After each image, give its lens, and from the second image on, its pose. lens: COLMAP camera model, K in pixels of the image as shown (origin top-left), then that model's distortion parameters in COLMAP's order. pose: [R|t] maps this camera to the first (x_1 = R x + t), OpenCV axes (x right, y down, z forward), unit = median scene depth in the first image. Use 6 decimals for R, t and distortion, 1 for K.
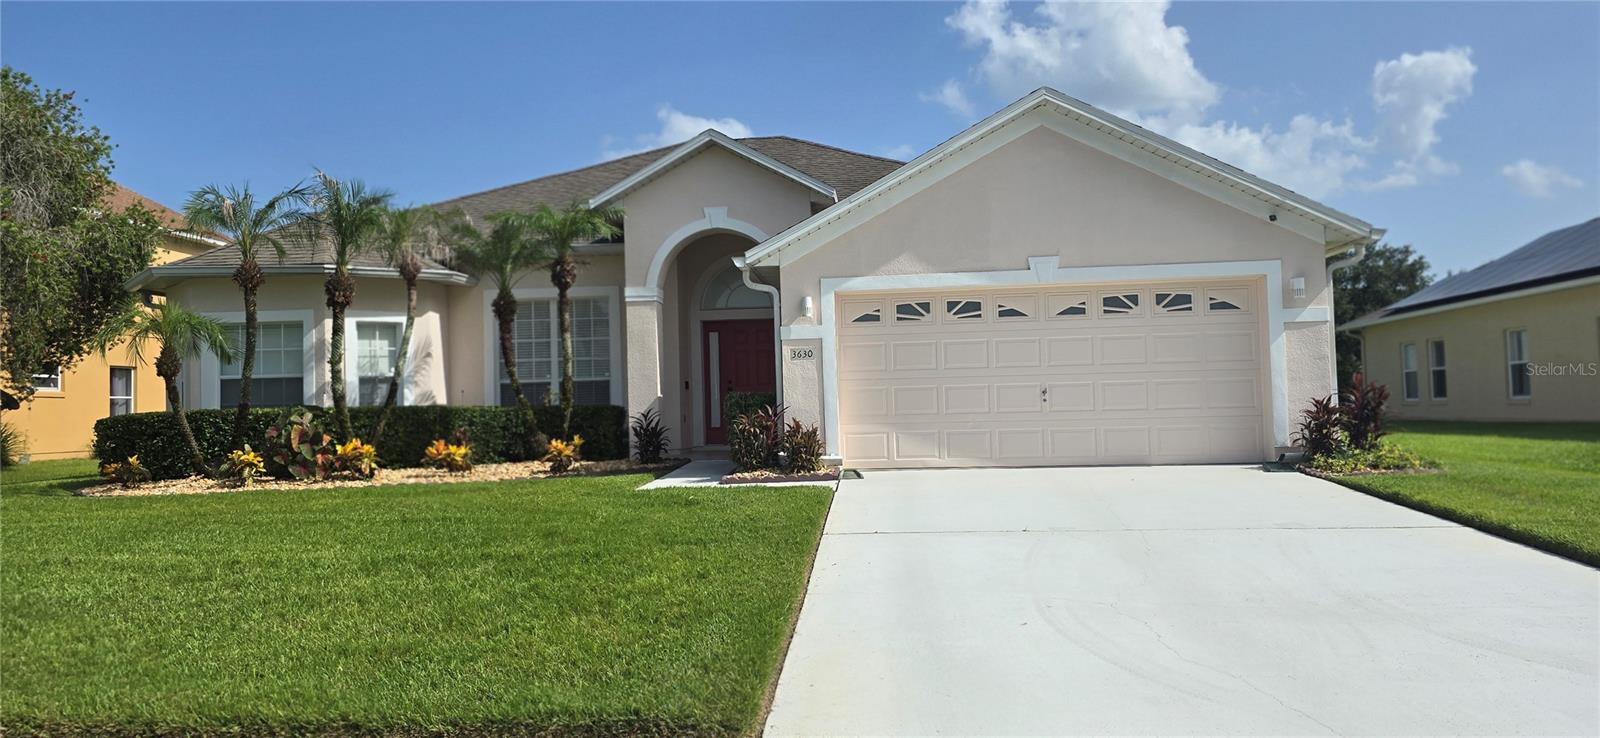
lens RADIAL K [[1082.7, 0, 792.8], [0, 1082.7, 362.3], [0, 0, 1]] dist [0.147920, -0.181304]
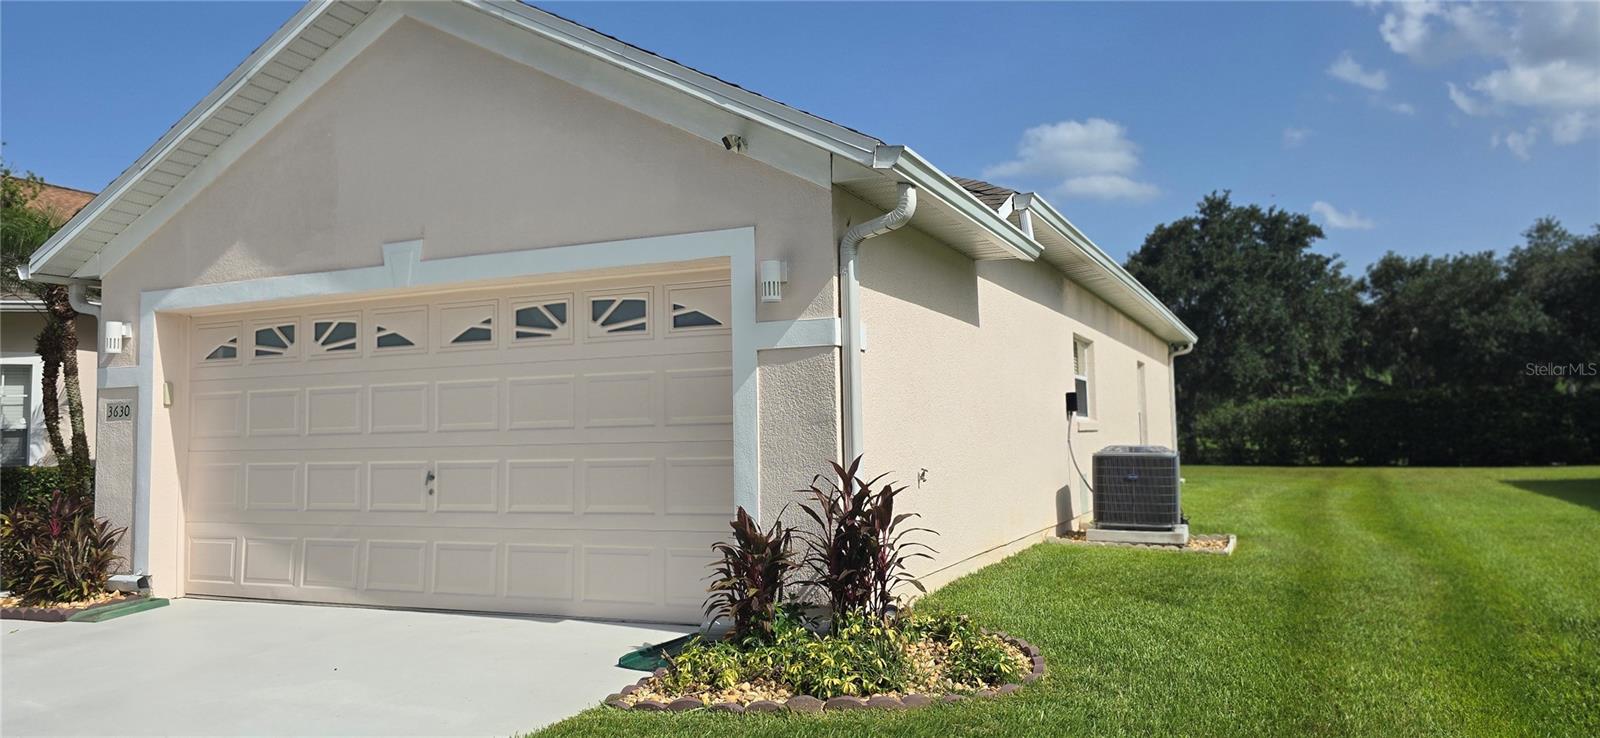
lens RADIAL K [[1082.7, 0, 792.8], [0, 1082.7, 362.3], [0, 0, 1]] dist [0.147920, -0.181304]
pose [[0.934791, -0.014881, -0.354887, 0.594309], [0.007985, 0.999750, -0.020889, -0.018960], [0.355109, 0.016693, 0.934676, 0.509034]]
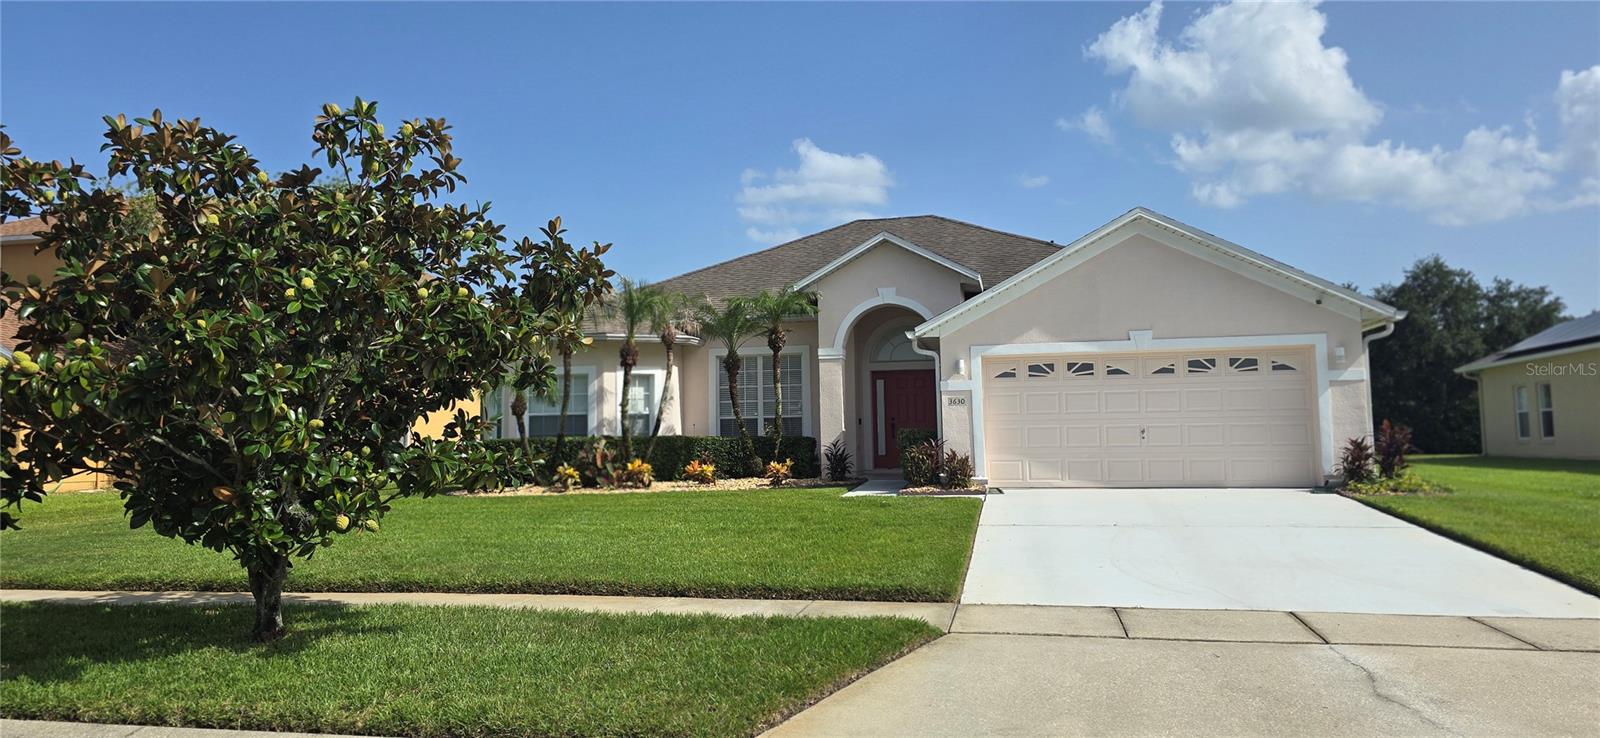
lens RADIAL K [[1082.7, 0, 792.8], [0, 1082.7, 362.3], [0, 0, 1]] dist [0.147920, -0.181304]
pose [[0.992295, 0.000511, -0.123898, -0.026155], [-0.003804, 0.999646, -0.026340, -0.019523], [0.123840, 0.026609, 0.991945, -0.370347]]
